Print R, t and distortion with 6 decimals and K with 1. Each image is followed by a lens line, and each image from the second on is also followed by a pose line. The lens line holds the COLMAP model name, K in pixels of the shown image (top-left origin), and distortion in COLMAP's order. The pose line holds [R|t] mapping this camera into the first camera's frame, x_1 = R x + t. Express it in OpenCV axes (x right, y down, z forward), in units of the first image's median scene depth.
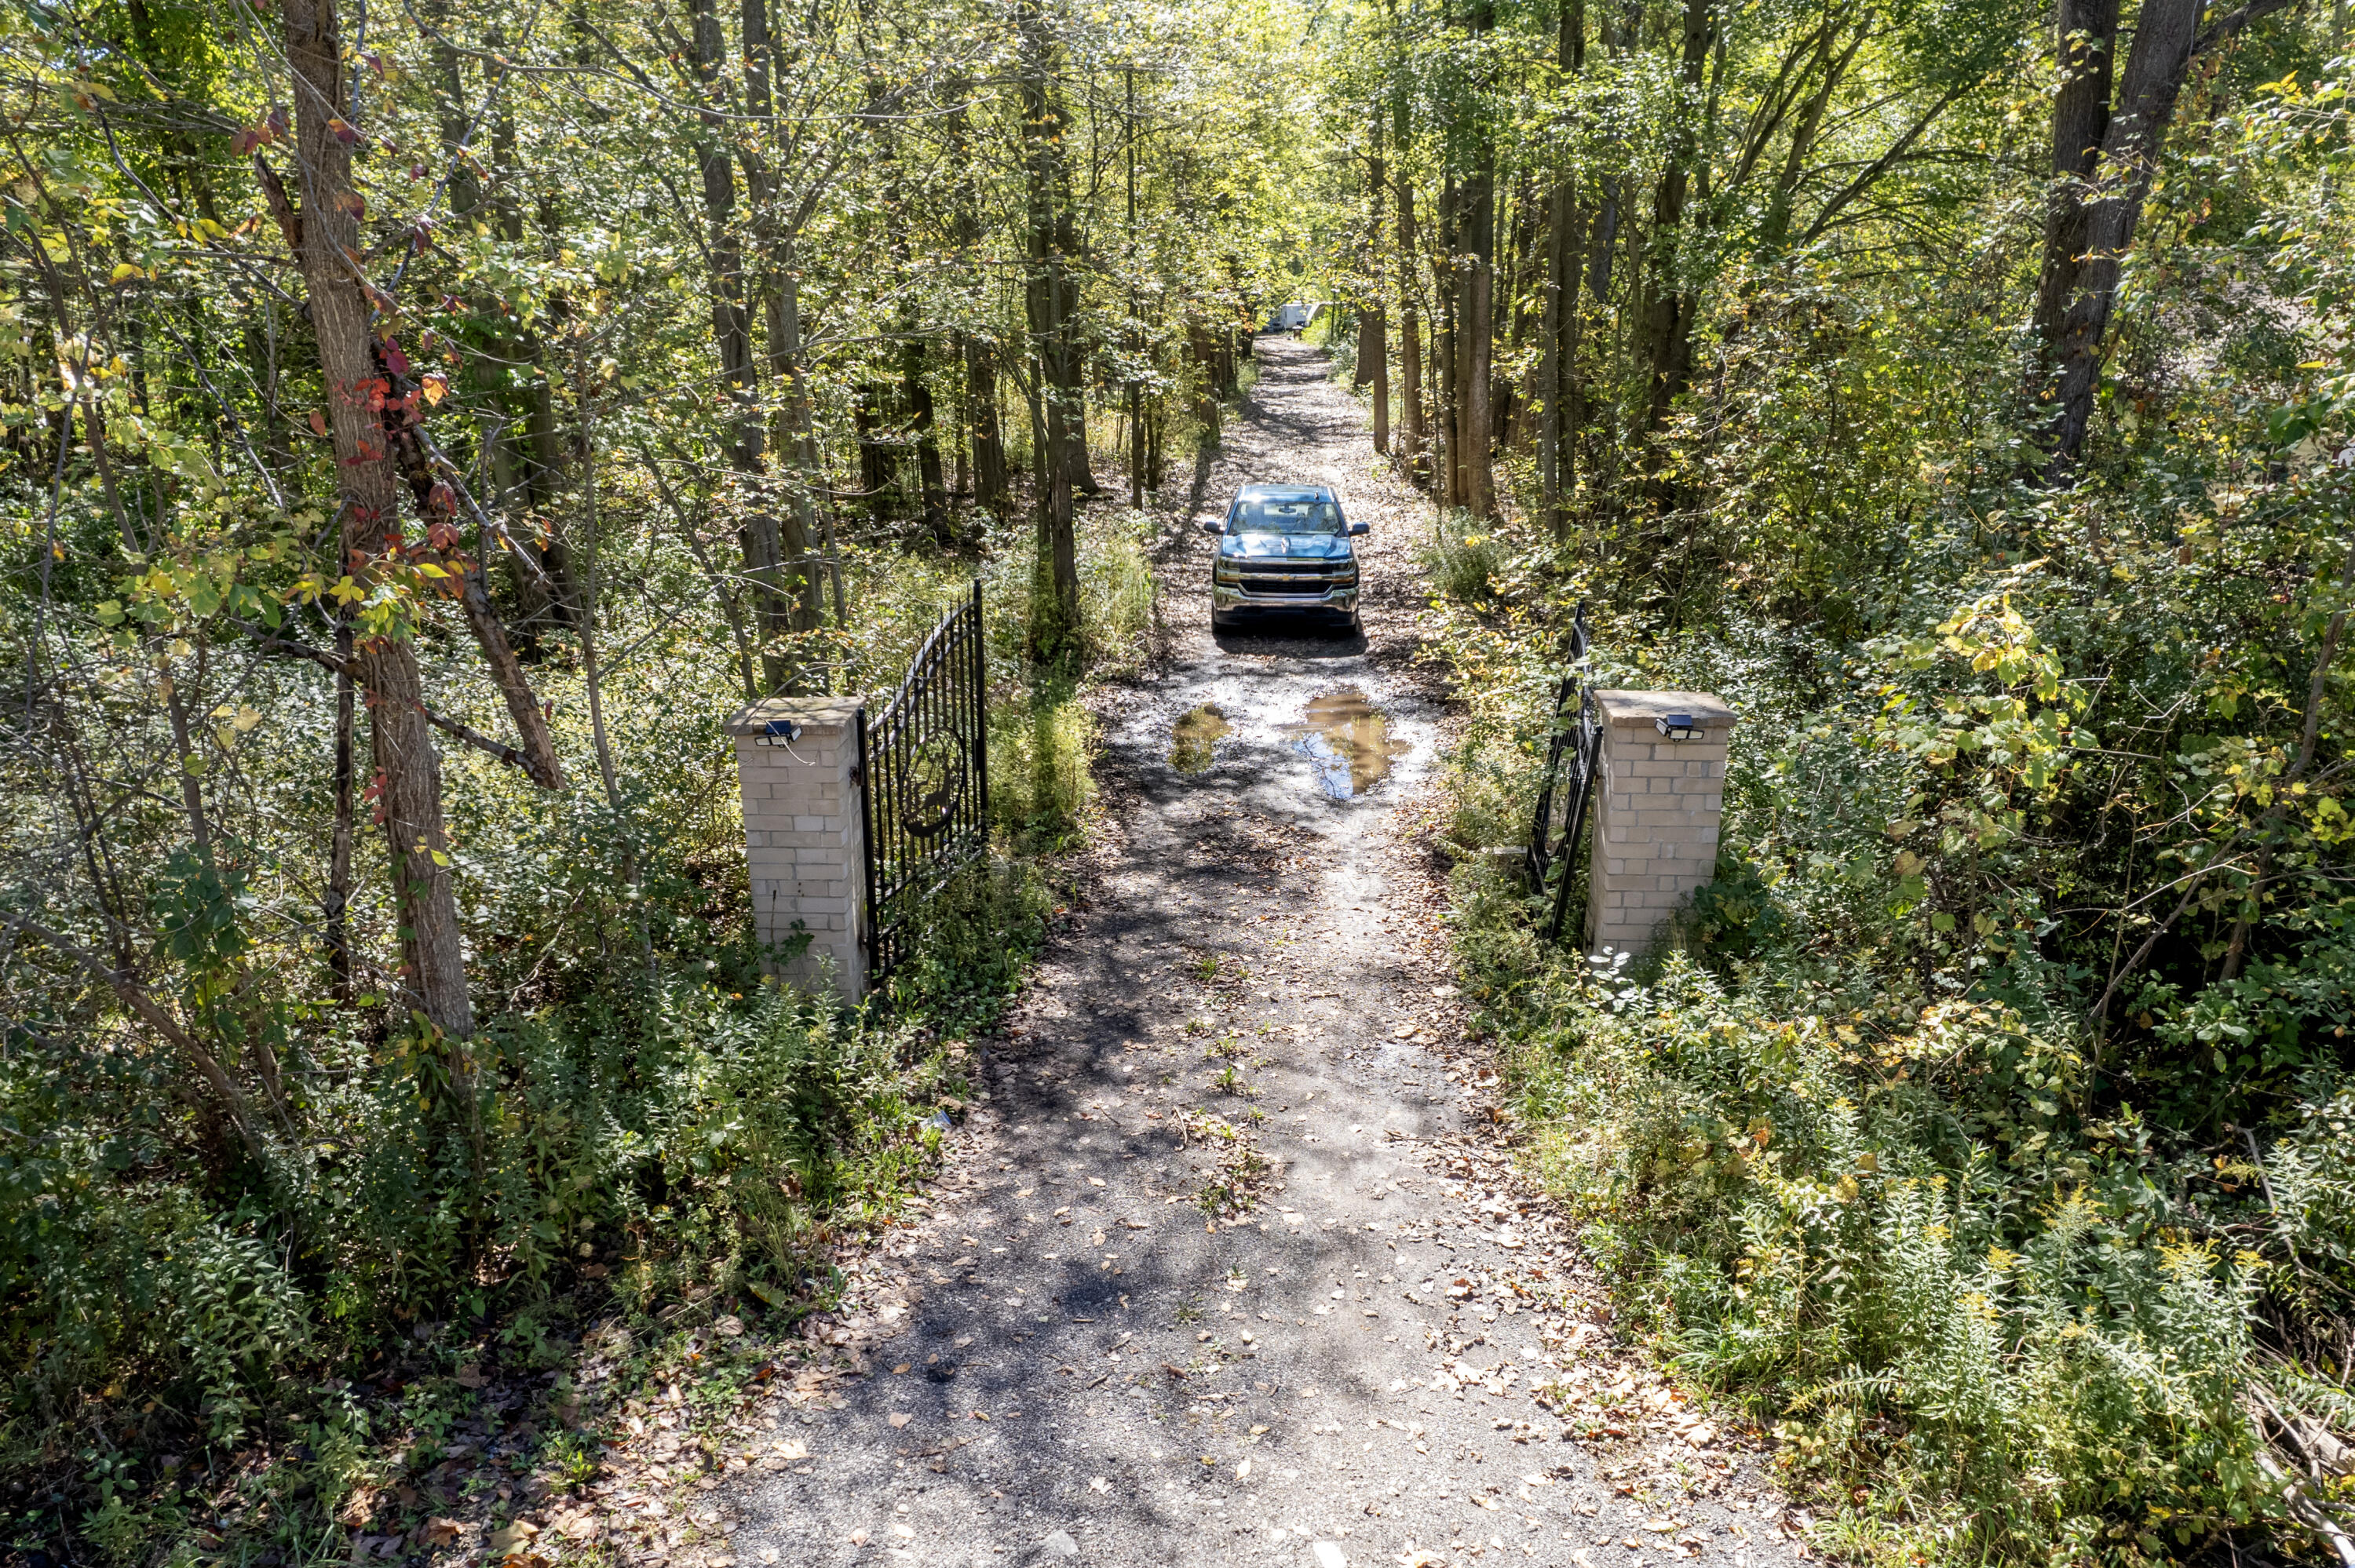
lens RADIAL K [[1781.4, 0, 1177.5], [0, 1781.4, 784.0], [0, 0, 1]] dist [-0.007124, -0.004532]
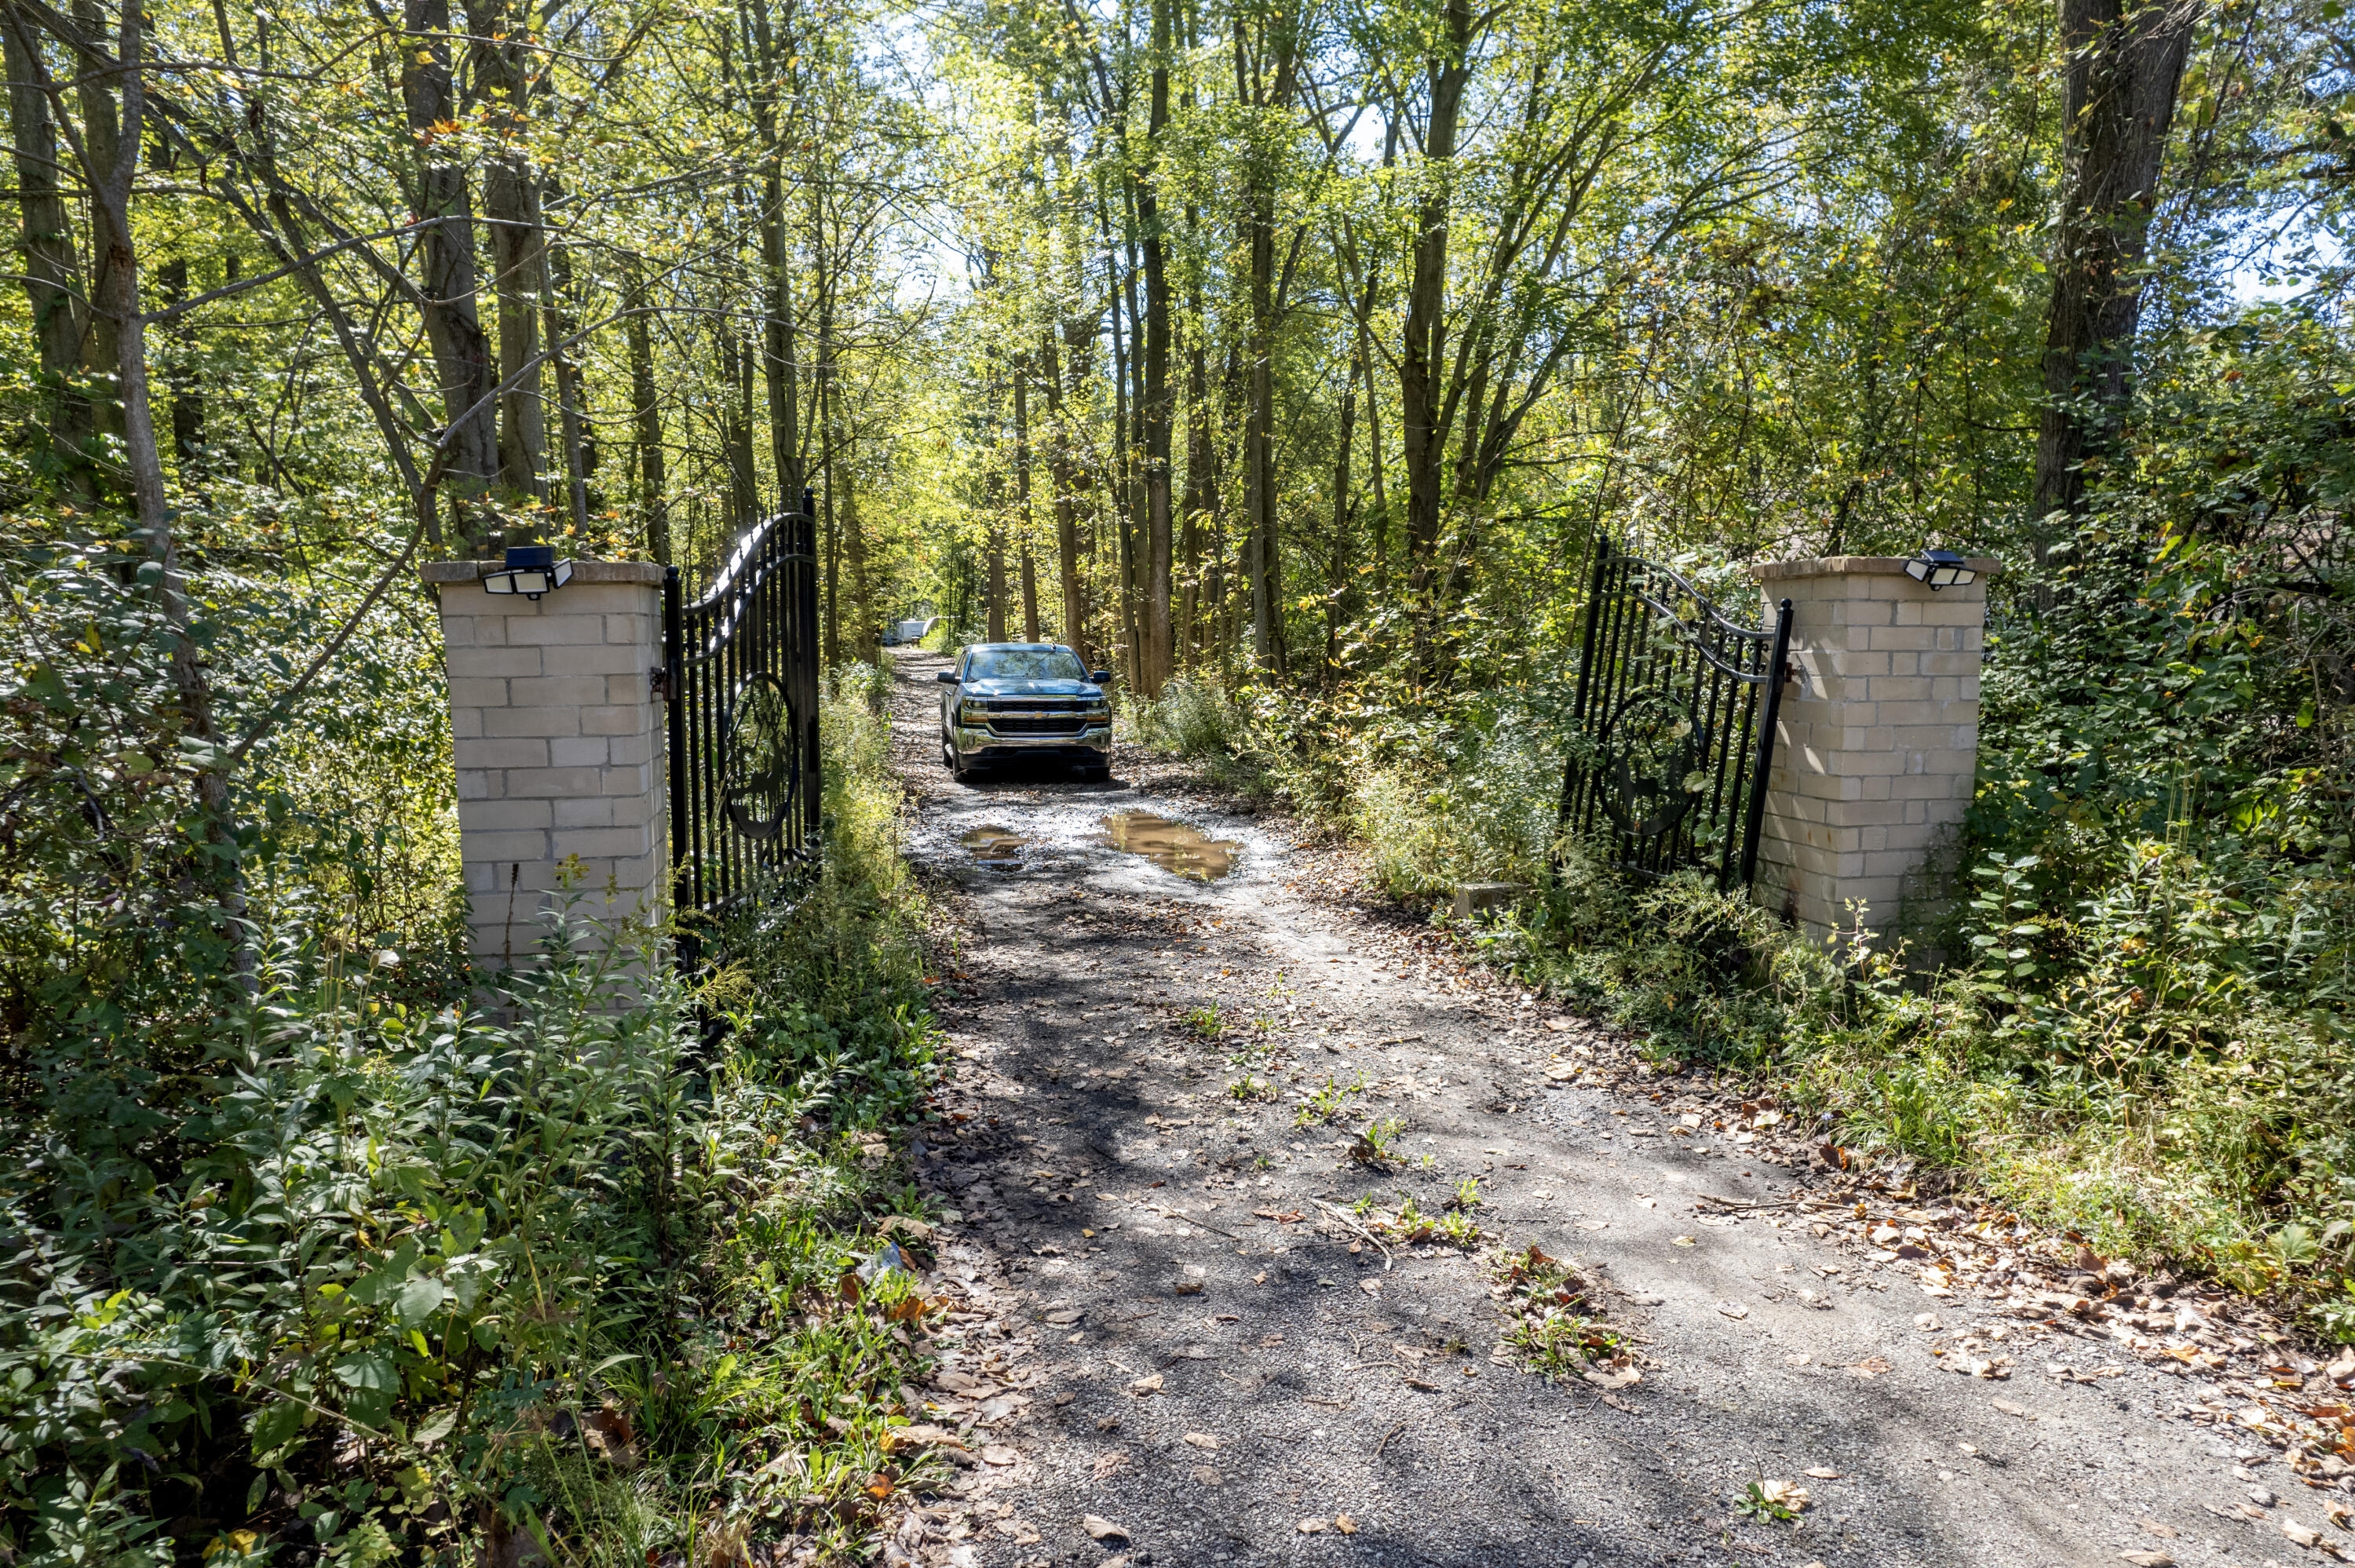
lens RADIAL K [[1496.8, 0, 1177.5], [0, 1496.8, 784.0], [0, 0, 1]] dist [-0.051479, 0.058406]
pose [[0.967874, -0.018491, 0.250754, -0.129835], [0.061967, 0.984072, -0.166618, 0.109557], [-0.243679, 0.176804, 0.953604, 0.467946]]
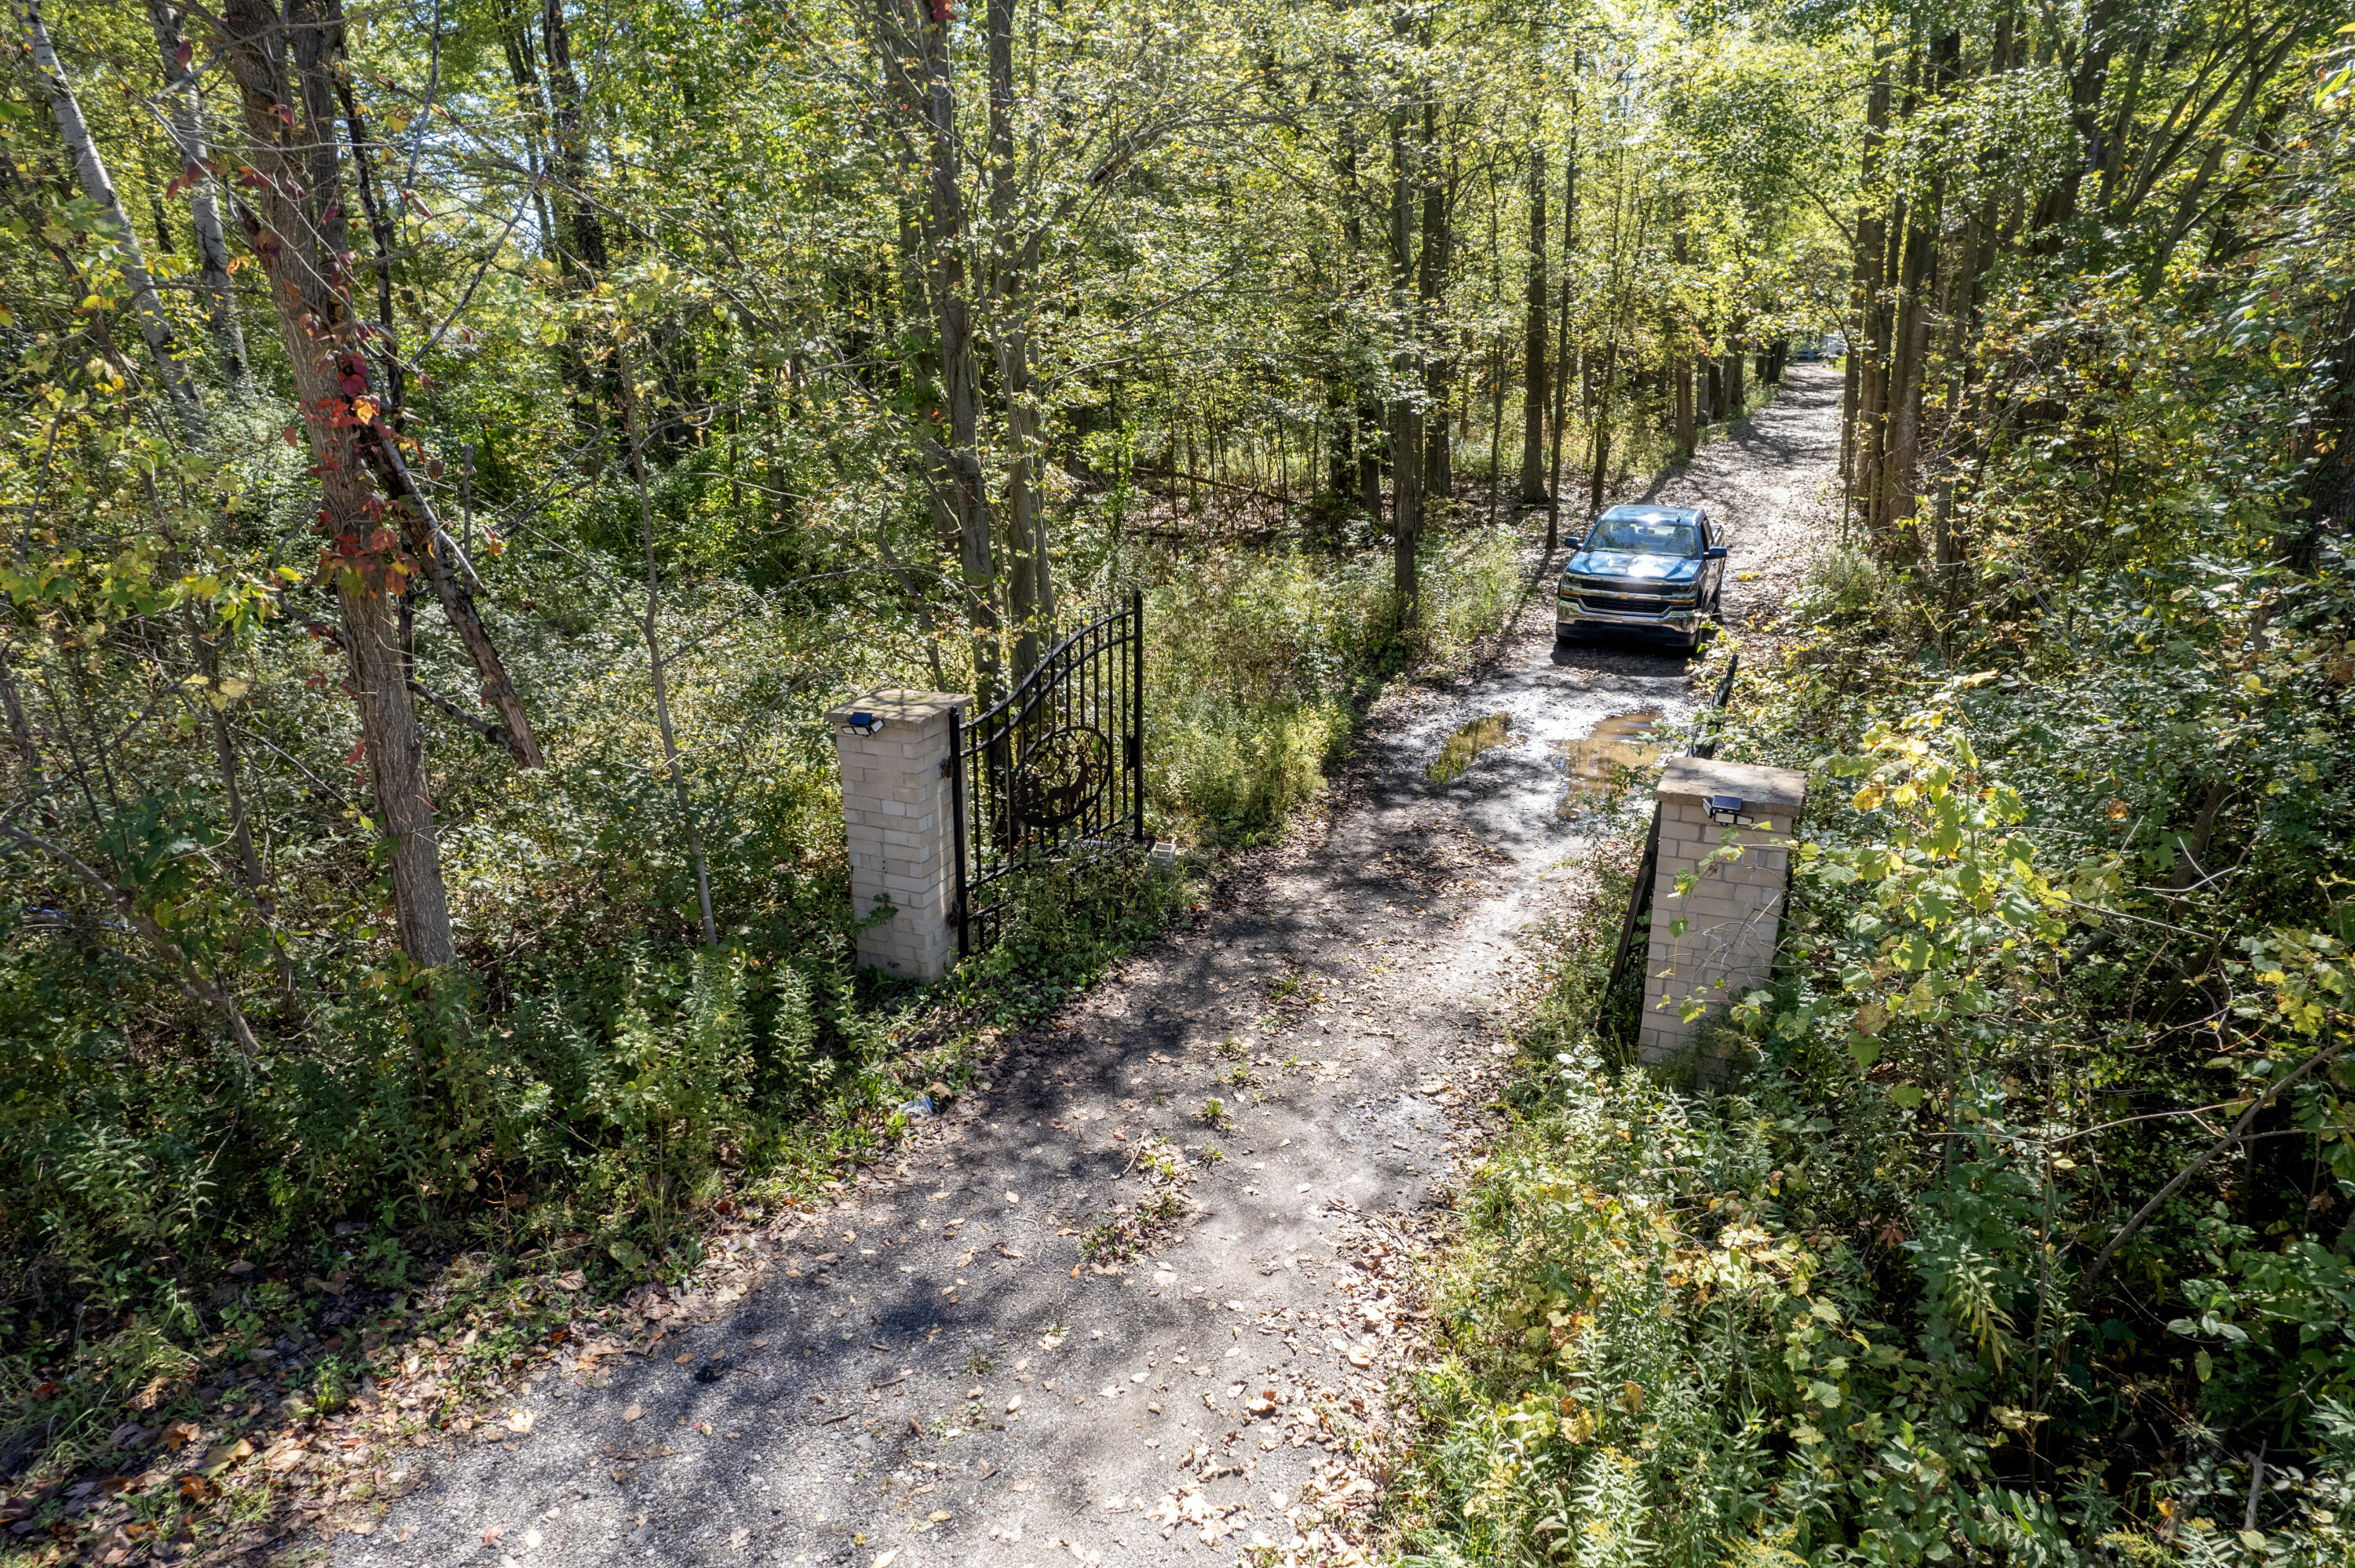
lens RADIAL K [[1496.8, 0, 1177.5], [0, 1496.8, 784.0], [0, 0, 1]] dist [-0.051479, 0.058406]
pose [[0.936403, 0.103650, -0.335270, 0.236337], [-0.092829, 0.994515, 0.048190, -0.047891], [0.338426, -0.014003, 0.940889, 0.180447]]
